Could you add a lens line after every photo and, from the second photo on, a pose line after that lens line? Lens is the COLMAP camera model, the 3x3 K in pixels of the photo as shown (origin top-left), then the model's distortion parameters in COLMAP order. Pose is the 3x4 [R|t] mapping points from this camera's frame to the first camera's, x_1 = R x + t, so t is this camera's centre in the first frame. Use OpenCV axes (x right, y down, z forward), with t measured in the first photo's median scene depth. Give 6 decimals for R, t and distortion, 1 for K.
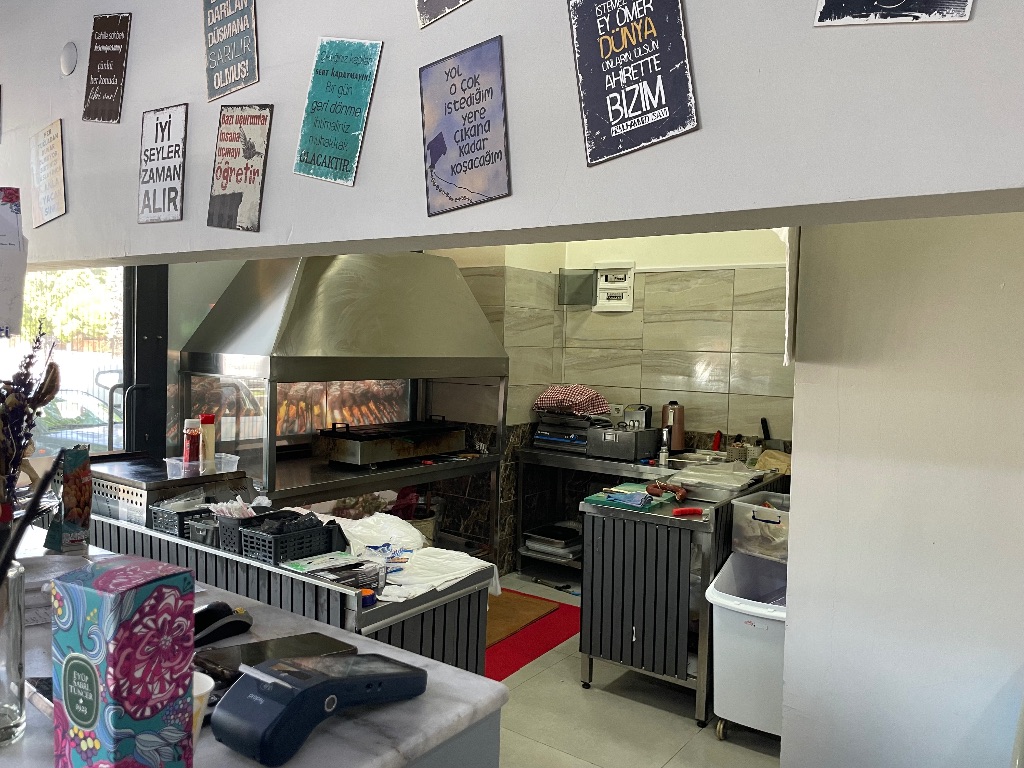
lens RADIAL K [[816.9, 0, 512.0], [0, 816.9, 384.0], [0, 0, 1]] dist [0.009296, -0.009238]
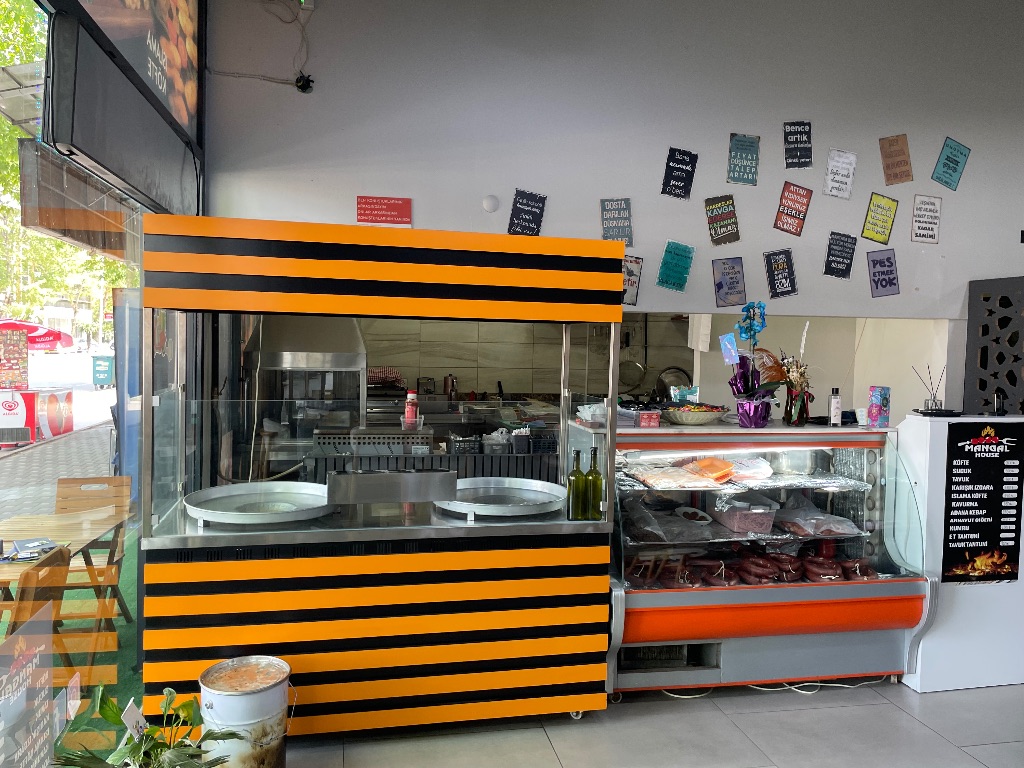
lens RADIAL K [[816.9, 0, 512.0], [0, 816.9, 384.0], [0, 0, 1]] dist [0.009296, -0.009238]
pose [[0.688137, -0.052237, 0.723698, -3.009622], [0.034457, 0.998632, 0.039318, -0.060315], [-0.724762, -0.002120, 0.688996, -0.621243]]
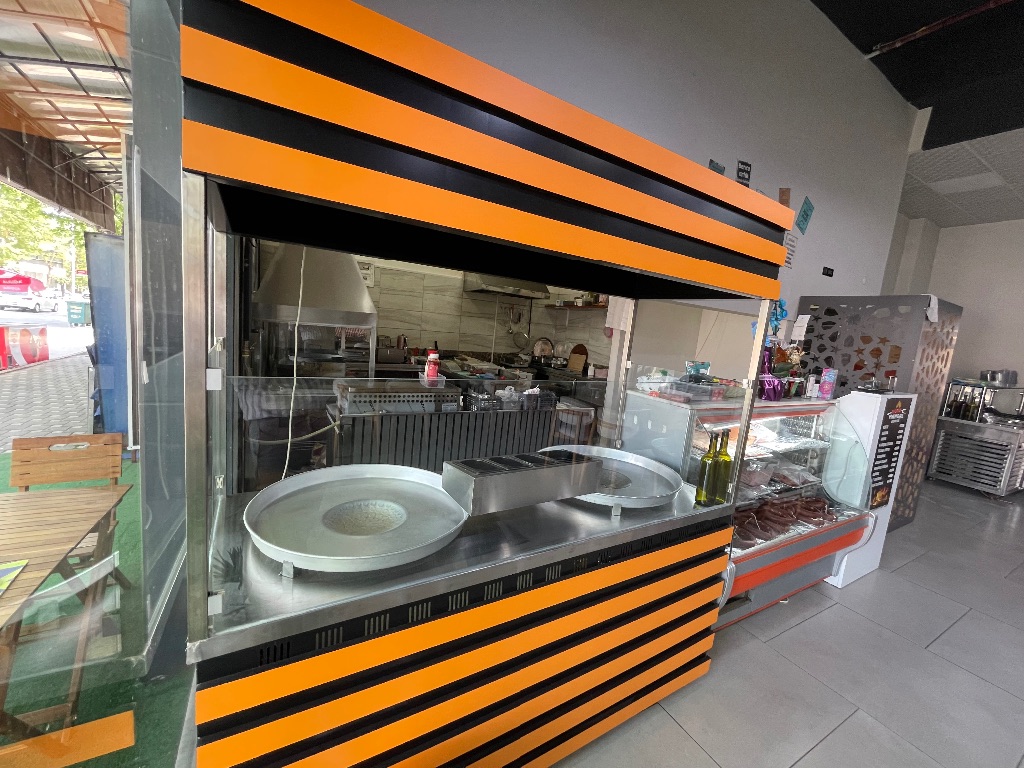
lens RADIAL K [[417.8, 0, 512.0], [0, 417.8, 384.0], [0, 0, 1]] dist [-0.001850, 0.000095]
pose [[0.410803, -0.117980, 0.904058, -2.437740], [-0.032358, 0.989081, 0.143778, -0.055695], [-0.911150, -0.088318, 0.402500, 0.957389]]
